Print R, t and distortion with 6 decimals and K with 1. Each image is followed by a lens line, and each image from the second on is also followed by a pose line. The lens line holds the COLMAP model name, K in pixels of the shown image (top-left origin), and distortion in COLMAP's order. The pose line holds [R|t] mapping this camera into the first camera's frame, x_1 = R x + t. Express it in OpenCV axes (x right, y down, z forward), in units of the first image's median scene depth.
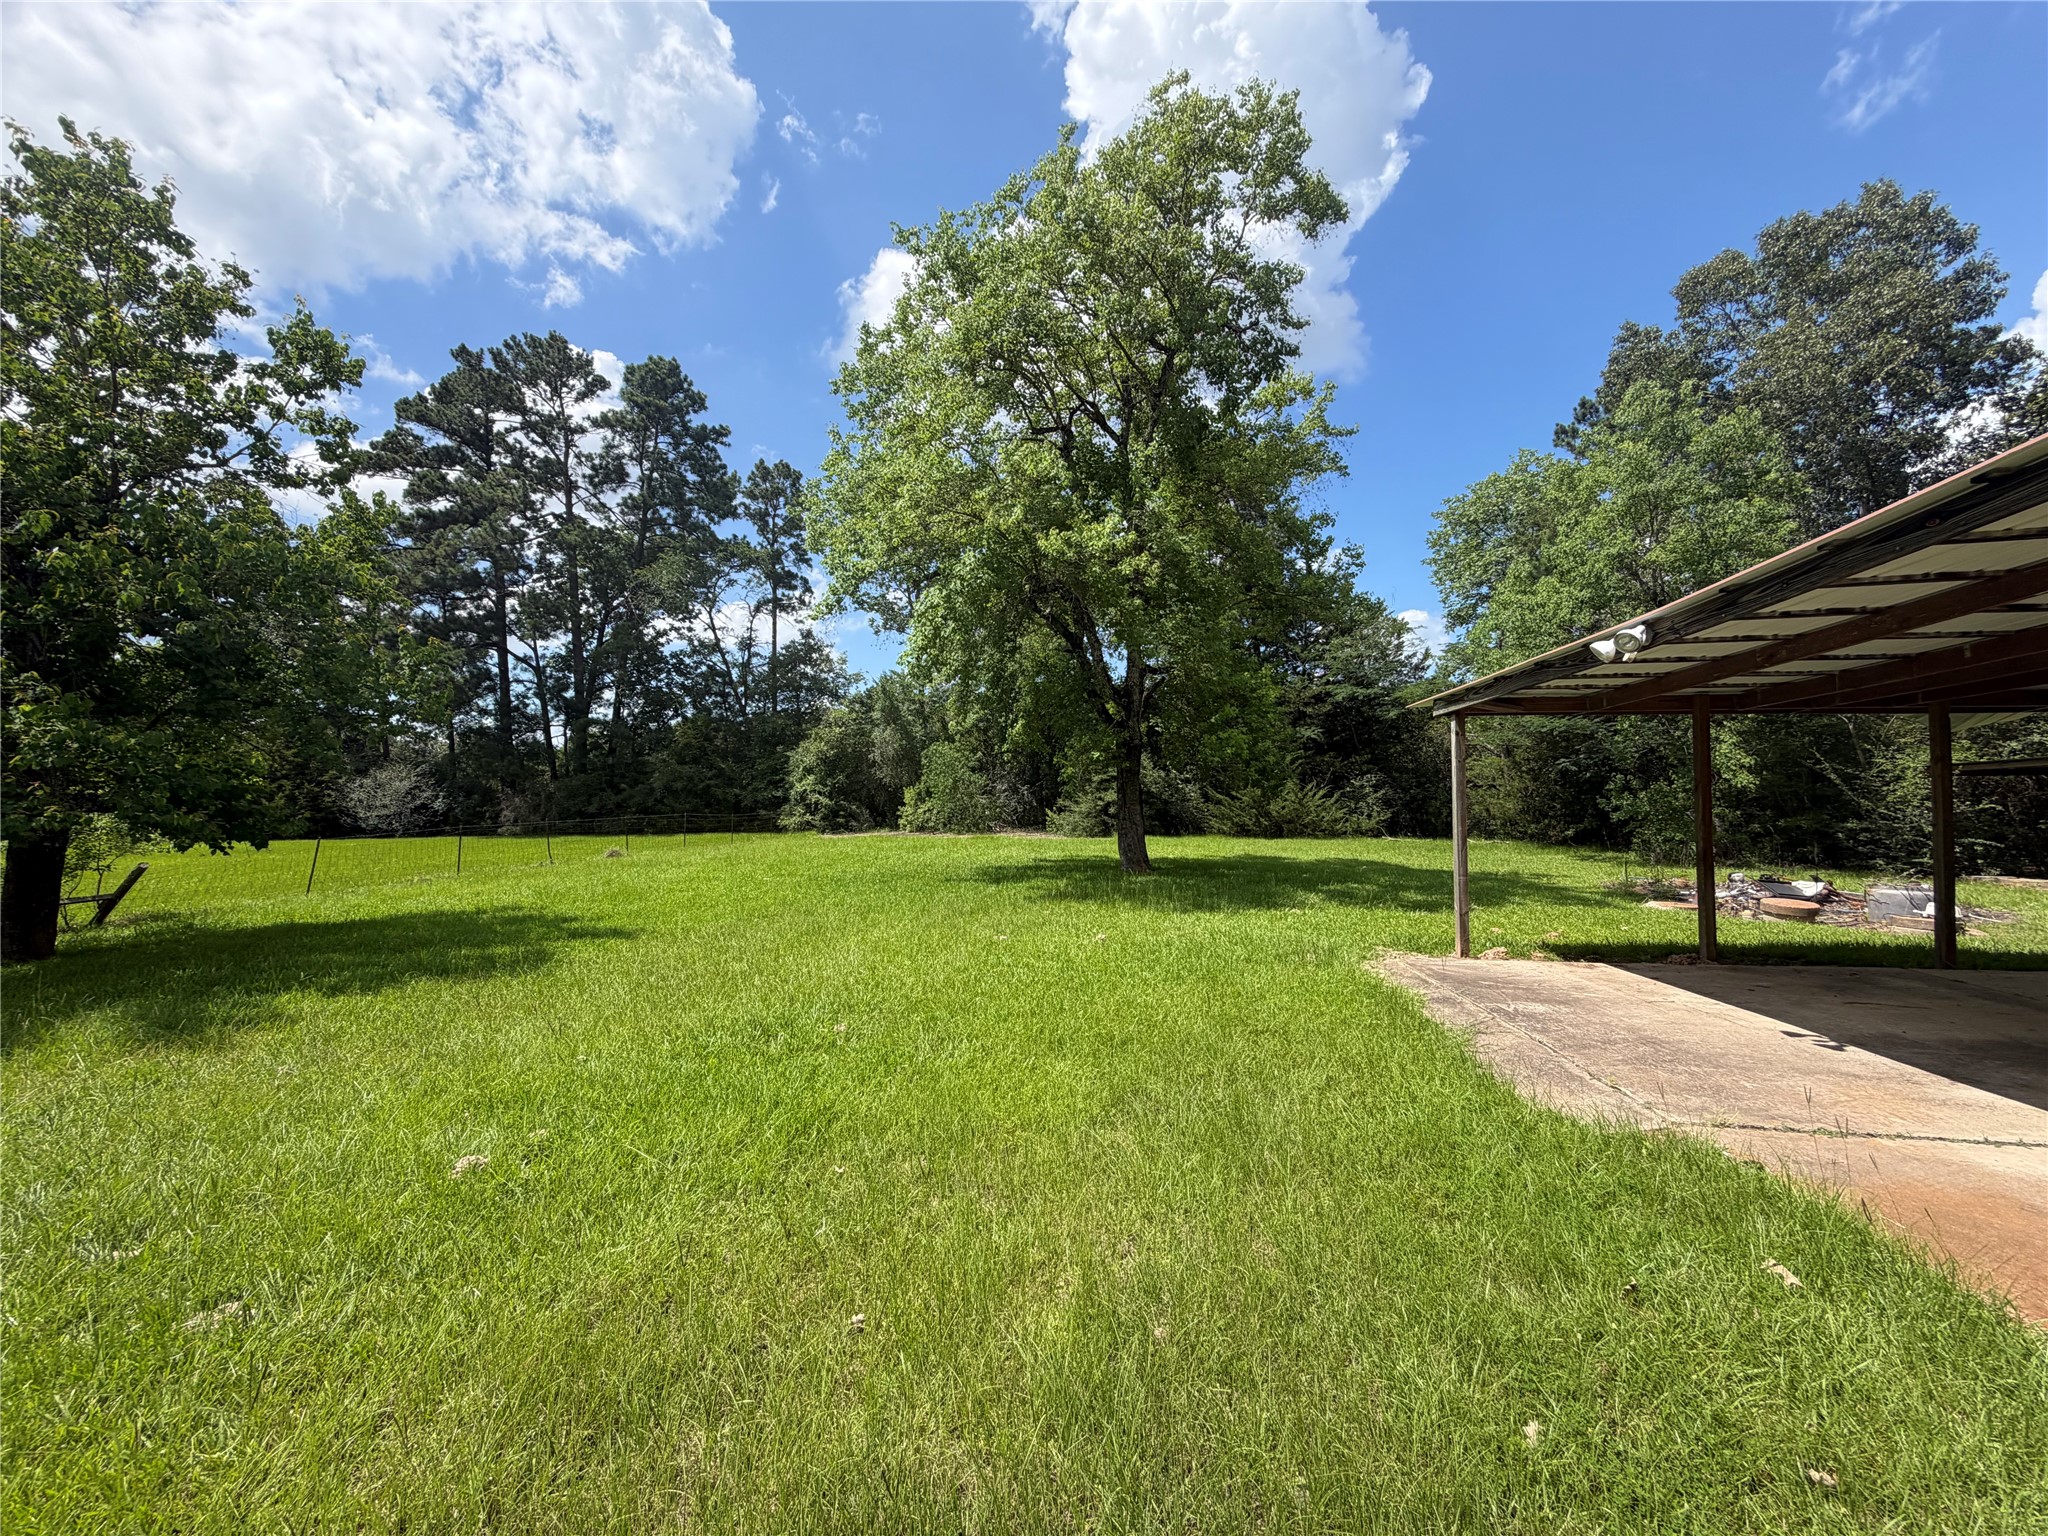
lens RADIAL K [[813.5, 0, 1026.2], [0, 813.5, 765.4], [0, 0, 1]] dist [0.000325, 0.000260]
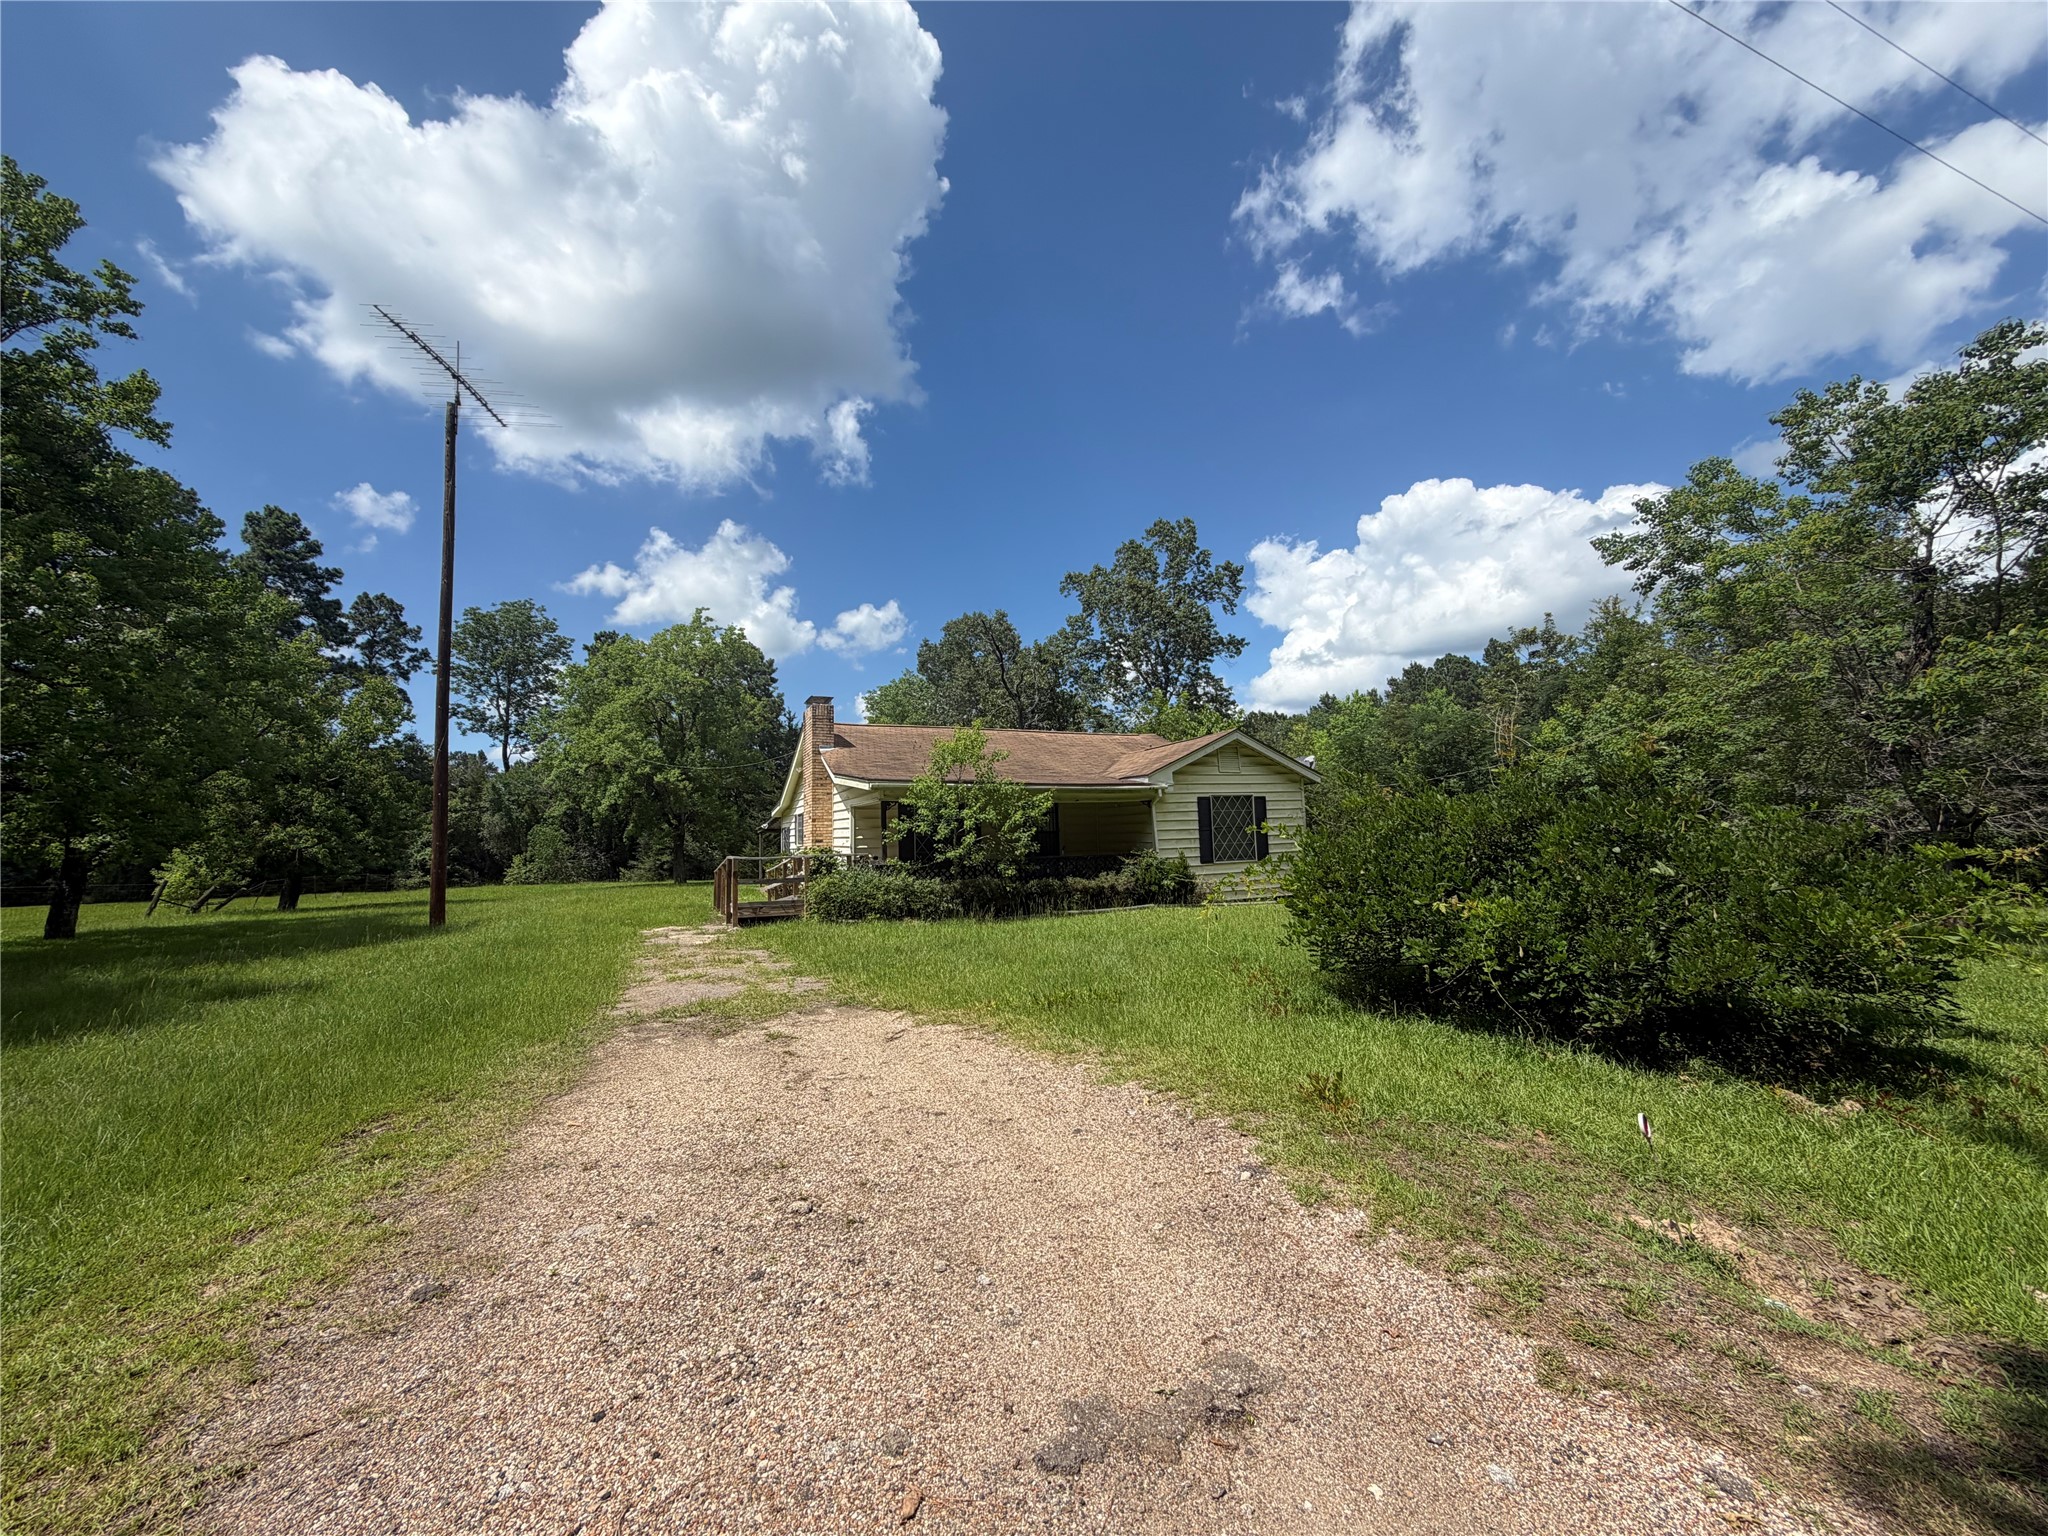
lens RADIAL K [[811.5, 0, 1019.1], [0, 811.5, 762.4], [0, 0, 1]] dist [0.002811, 0.000324]
pose [[0.863877, 0.041047, 0.502027, -0.088338], [0.002137, 0.996366, -0.085144, -0.011788], [-0.503698, 0.074627, 0.860651, -0.634846]]
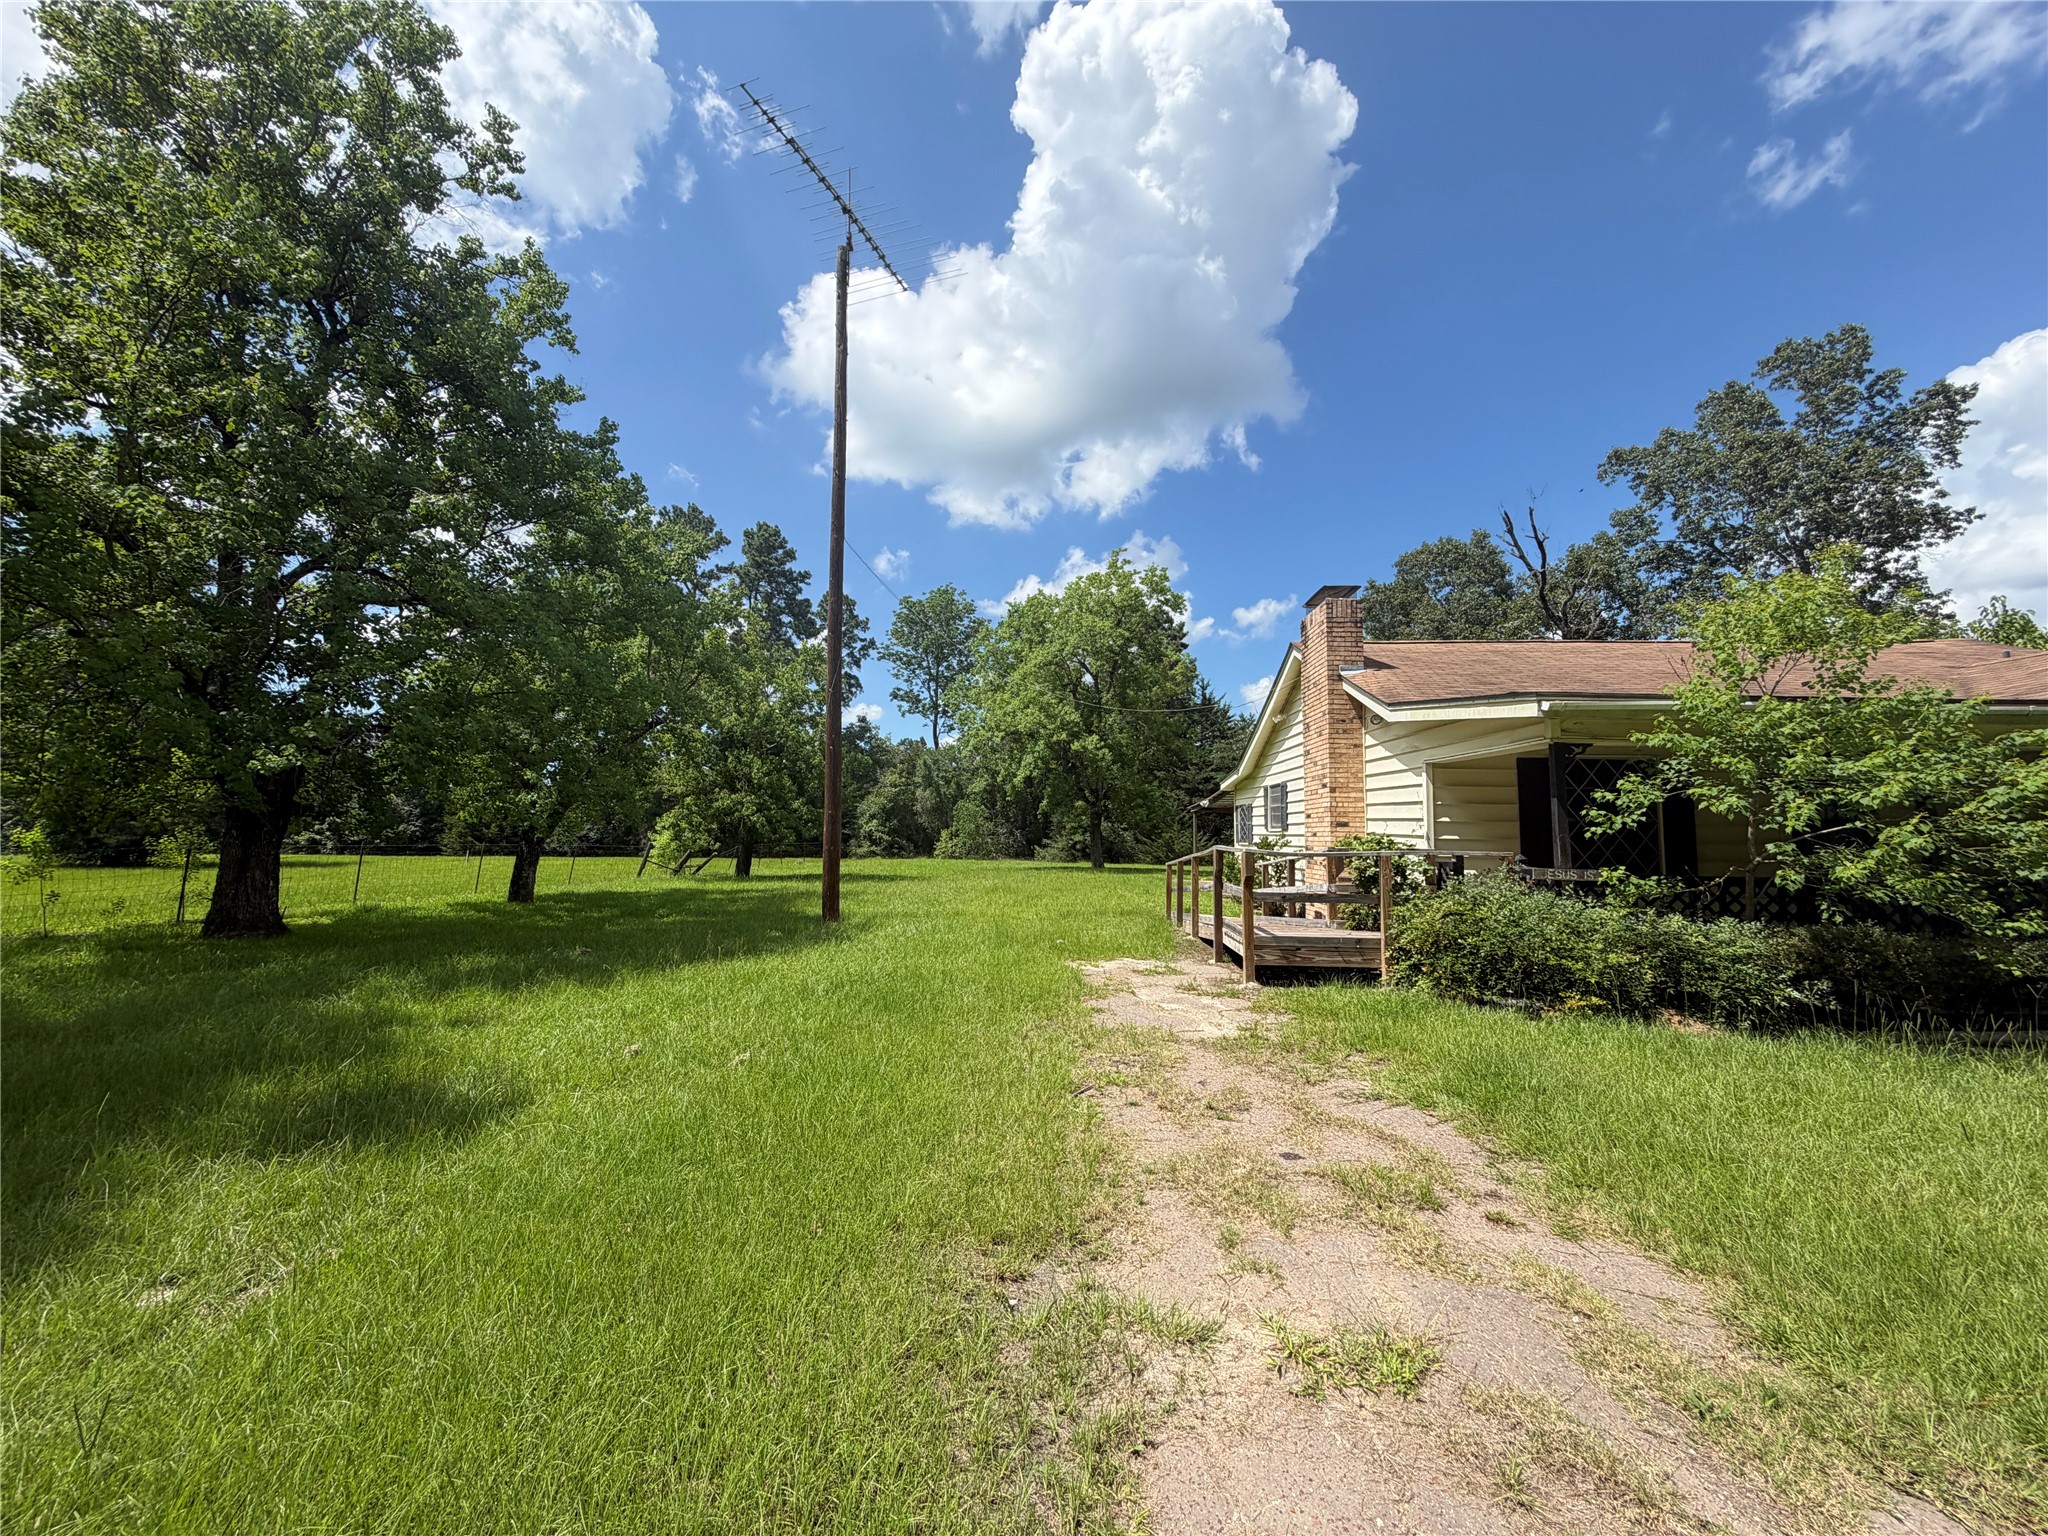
lens RADIAL K [[811.3, 0, 1021.6], [0, 811.3, 765.9], [0, 0, 1]] dist [0.000261, 0.000344]
pose [[0.997829, 0.028095, 0.059558, -0.079416], [-0.024741, 0.998107, -0.056312, -0.008450], [-0.061028, 0.054716, 0.996635, -0.448503]]
